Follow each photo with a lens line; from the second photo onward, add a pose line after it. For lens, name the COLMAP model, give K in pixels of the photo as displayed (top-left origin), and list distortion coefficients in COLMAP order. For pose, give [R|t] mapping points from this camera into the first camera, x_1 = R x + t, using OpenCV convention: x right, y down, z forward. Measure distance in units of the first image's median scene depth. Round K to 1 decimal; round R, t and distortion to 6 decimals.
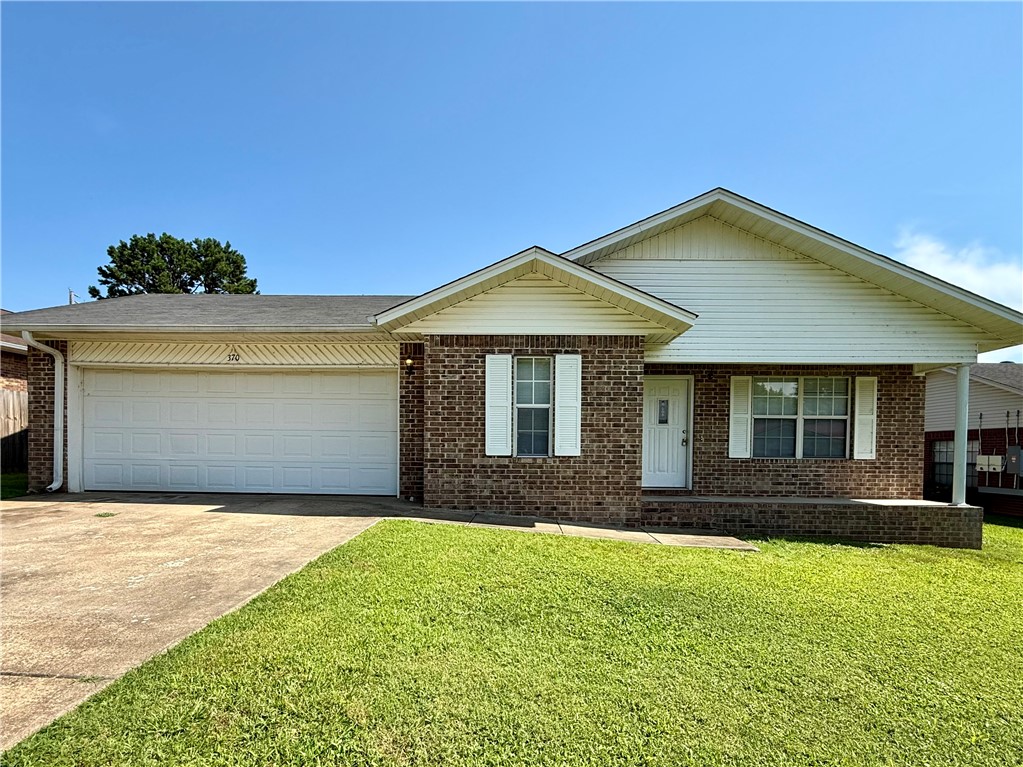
lens RADIAL K [[492.6, 0, 511.3], [0, 492.6, 453.7], [0, 0, 1]] dist [0.002211, 0.000515]
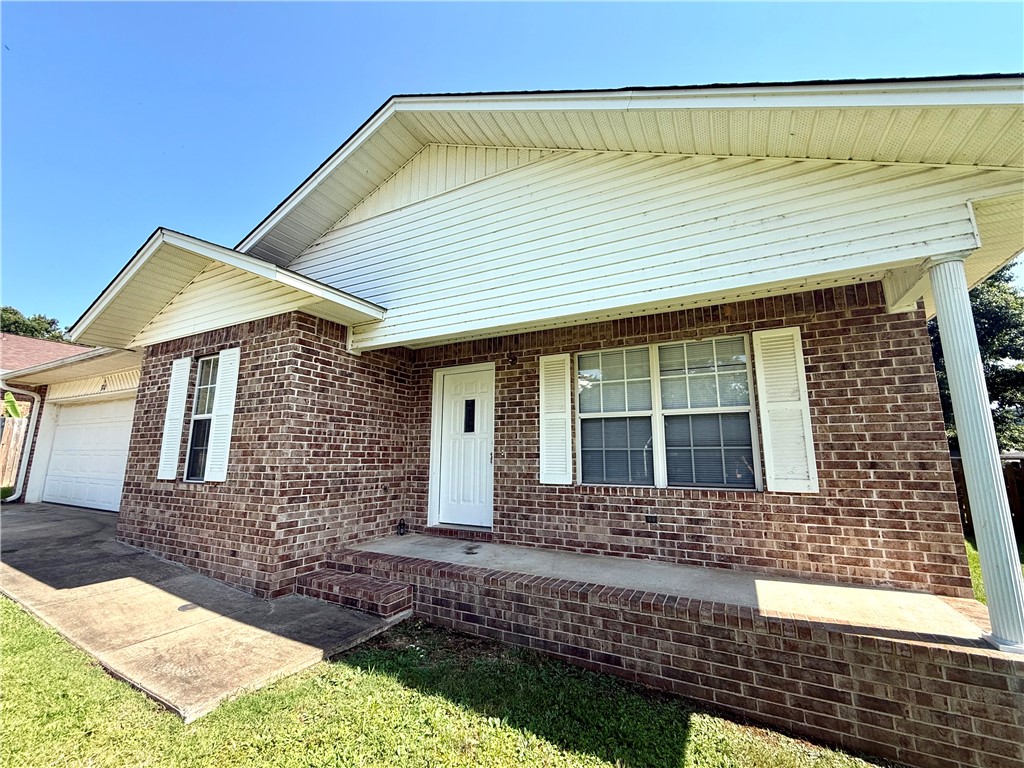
lens RADIAL K [[409.2, 0, 512.0], [0, 409.2, 384.0], [0, 0, 1]] dist [0.000915, -0.000121]
pose [[0.904906, -0.082266, -0.417585, 0.643285], [0.002521, 0.982161, -0.188027, -0.018540], [0.425603, 0.169094, 0.888971, 0.505762]]
